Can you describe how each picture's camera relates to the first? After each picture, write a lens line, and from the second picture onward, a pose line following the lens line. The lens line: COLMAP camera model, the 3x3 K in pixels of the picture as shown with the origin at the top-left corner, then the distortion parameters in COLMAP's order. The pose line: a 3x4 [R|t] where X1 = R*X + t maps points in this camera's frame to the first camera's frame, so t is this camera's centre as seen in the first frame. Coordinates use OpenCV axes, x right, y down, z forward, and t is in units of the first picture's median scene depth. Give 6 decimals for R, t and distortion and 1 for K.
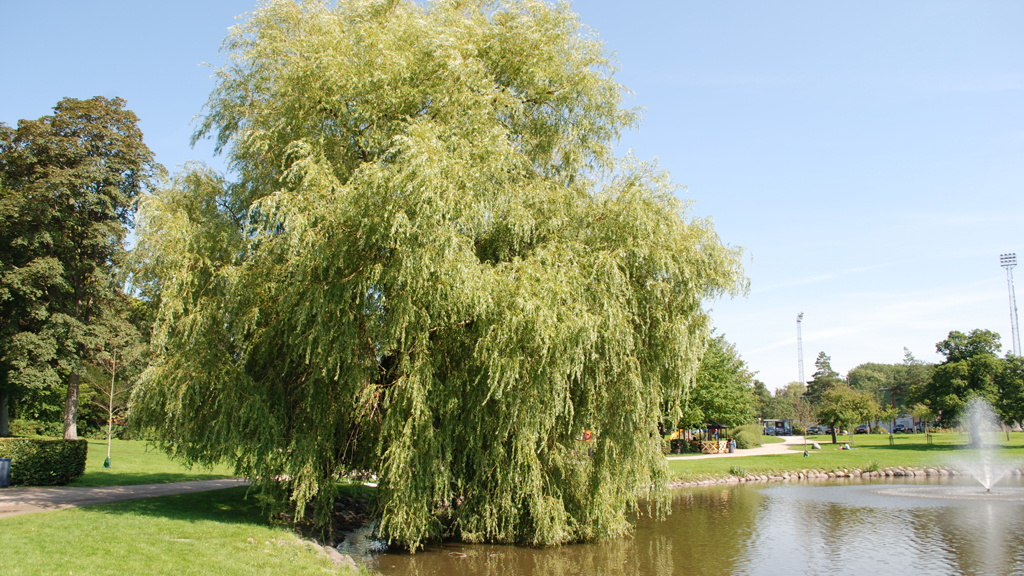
lens RADIAL K [[826.8, 0, 512.0], [0, 826.8, 288.0], [0, 0, 1]] dist [-0.004324, -0.007192]
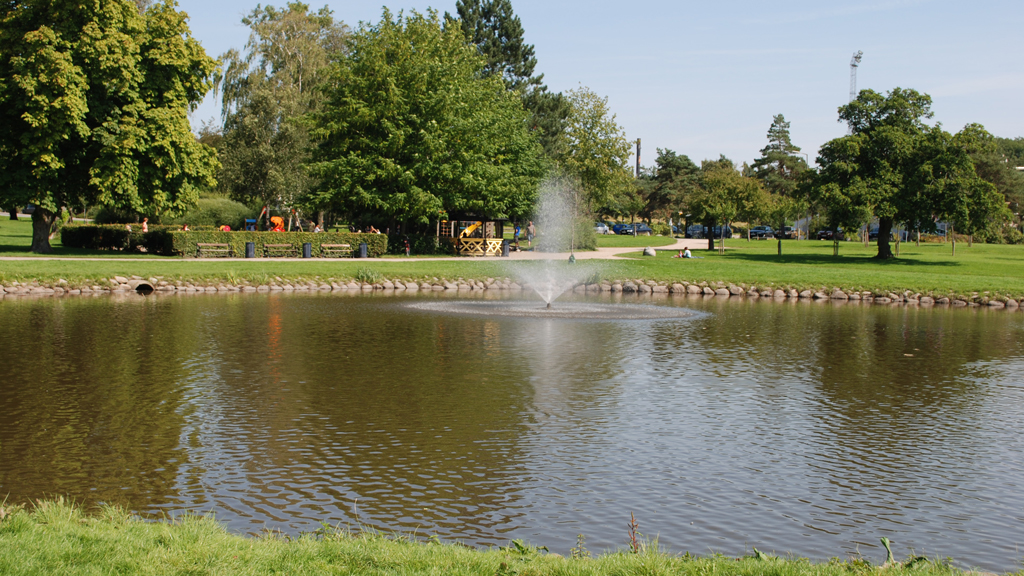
lens RADIAL K [[1320.8, 0, 512.0], [0, 1320.8, 288.0], [0, 0, 1]] dist [0.012260, 0.015501]
pose [[0.999100, 0.032637, 0.027075, 0.226971], [-0.037743, 0.975461, 0.216912, -0.012186], [-0.019331, -0.217739, 0.975816, -0.070343]]
